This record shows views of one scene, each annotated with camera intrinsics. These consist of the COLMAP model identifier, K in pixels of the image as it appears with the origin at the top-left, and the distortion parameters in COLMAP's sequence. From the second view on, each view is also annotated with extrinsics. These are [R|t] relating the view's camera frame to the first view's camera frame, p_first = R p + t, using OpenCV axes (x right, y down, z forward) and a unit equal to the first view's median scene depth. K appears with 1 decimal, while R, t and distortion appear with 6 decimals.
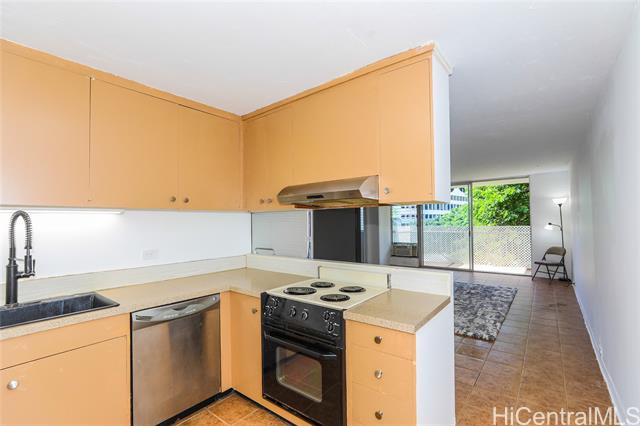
lens RADIAL K [[294.0, 0, 322.4], [0, 294.0, 216.4], [0, 0, 1]] dist [-0.021203, 0.015040]
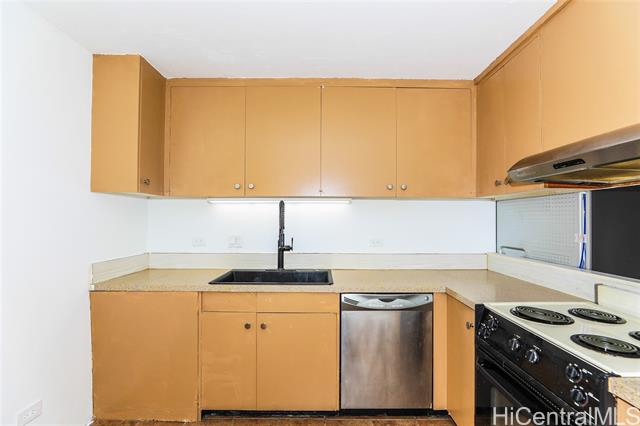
lens RADIAL K [[294.0, 0, 322.4], [0, 294.0, 216.4], [0, 0, 1]] dist [-0.021203, 0.015040]
pose [[0.627734, 0.007075, -0.778395, 0.115277], [0.002174, 0.999939, 0.010842, 0.029632], [0.778425, -0.008498, 0.627681, 0.225661]]
